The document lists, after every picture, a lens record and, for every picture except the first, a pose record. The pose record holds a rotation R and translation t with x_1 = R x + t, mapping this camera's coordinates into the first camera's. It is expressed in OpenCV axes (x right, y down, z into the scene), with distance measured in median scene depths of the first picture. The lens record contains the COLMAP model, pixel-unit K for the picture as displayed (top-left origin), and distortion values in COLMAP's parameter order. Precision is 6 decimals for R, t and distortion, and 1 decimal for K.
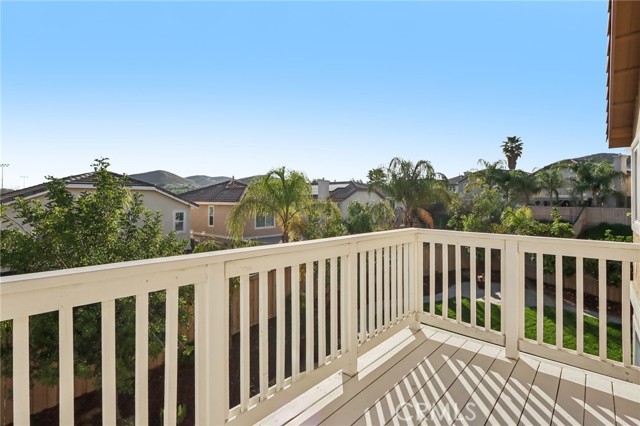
lens RADIAL K [[300.3, 0, 317.5], [0, 300.3, 200.7], [0, 0, 1]] dist [-0.010038, -0.000599]
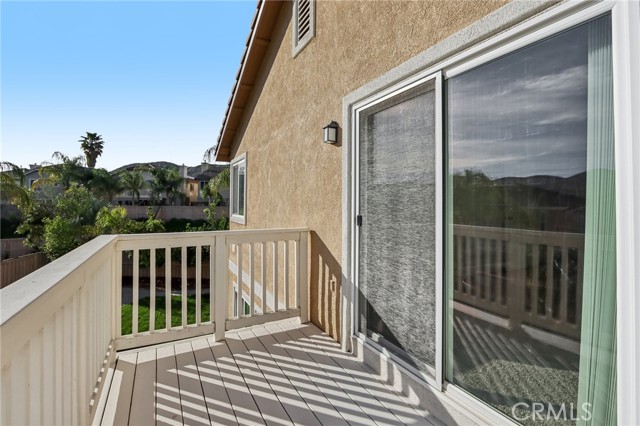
lens RADIAL K [[300.3, 0, 317.5], [0, 300.3, 200.7], [0, 0, 1]] dist [-0.010038, -0.000599]
pose [[0.327133, 0.000877, 0.944978, -0.045516], [-0.002170, 0.999998, -0.000177, -0.000084], [-0.944976, -0.001993, 0.327134, 0.042630]]
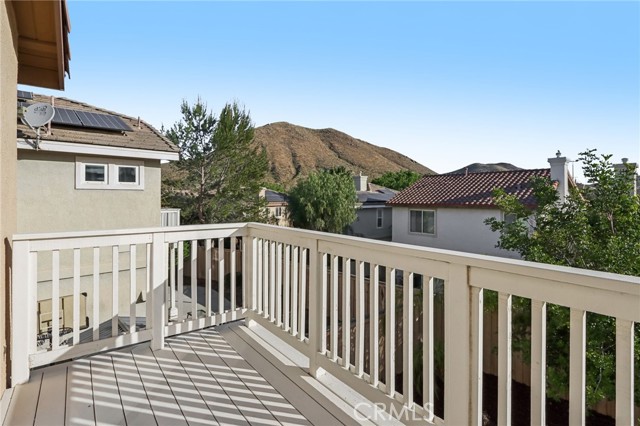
lens RADIAL K [[322.3, 0, 318.9], [0, 322.3, 209.6], [0, 0, 1]] dist [0.000007, 0.000393]
pose [[-0.174958, 0.028324, -0.984168, 0.202861], [0.002640, 0.999596, 0.028299, 0.003099], [0.984572, 0.002353, -0.174962, 0.216717]]
